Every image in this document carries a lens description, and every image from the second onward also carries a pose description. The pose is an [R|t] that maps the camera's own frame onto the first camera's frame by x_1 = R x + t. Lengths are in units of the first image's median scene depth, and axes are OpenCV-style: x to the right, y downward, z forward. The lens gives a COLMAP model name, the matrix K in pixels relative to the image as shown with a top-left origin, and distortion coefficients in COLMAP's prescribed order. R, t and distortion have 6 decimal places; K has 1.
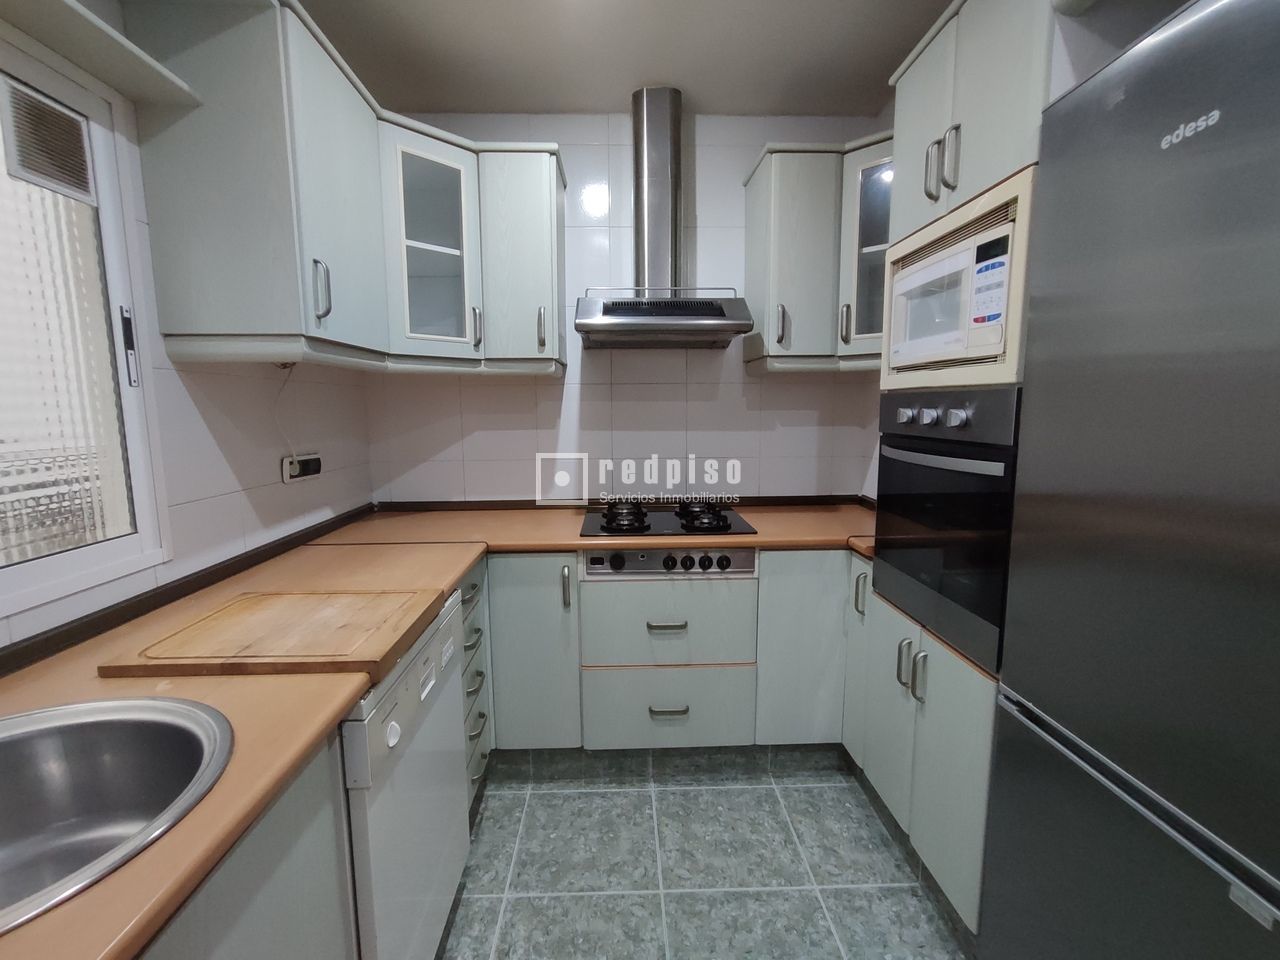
lens RADIAL K [[577.7, 0, 636.6], [0, 577.7, 481.9], [0, 0, 1]] dist [-0.013535, 0.005580]
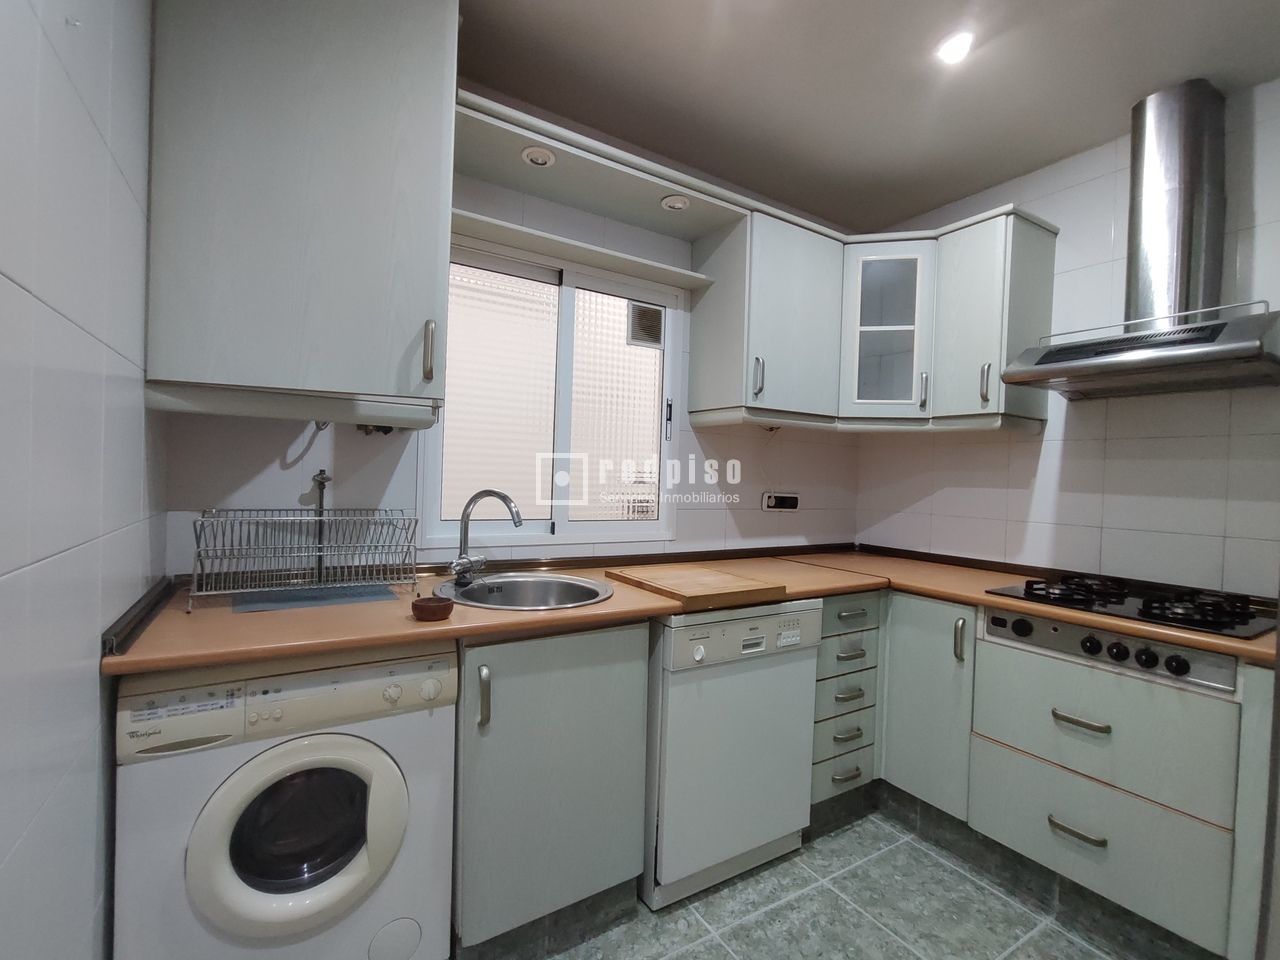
lens RADIAL K [[577.7, 0, 630.7], [0, 577.7, 477.5], [0, 0, 1]] dist [-0.013535, 0.005580]
pose [[0.497089, 0.025596, -0.867322, 0.434076], [-0.147940, 0.987430, -0.055648, 0.046413], [0.854995, 0.155974, 0.494627, -0.001645]]
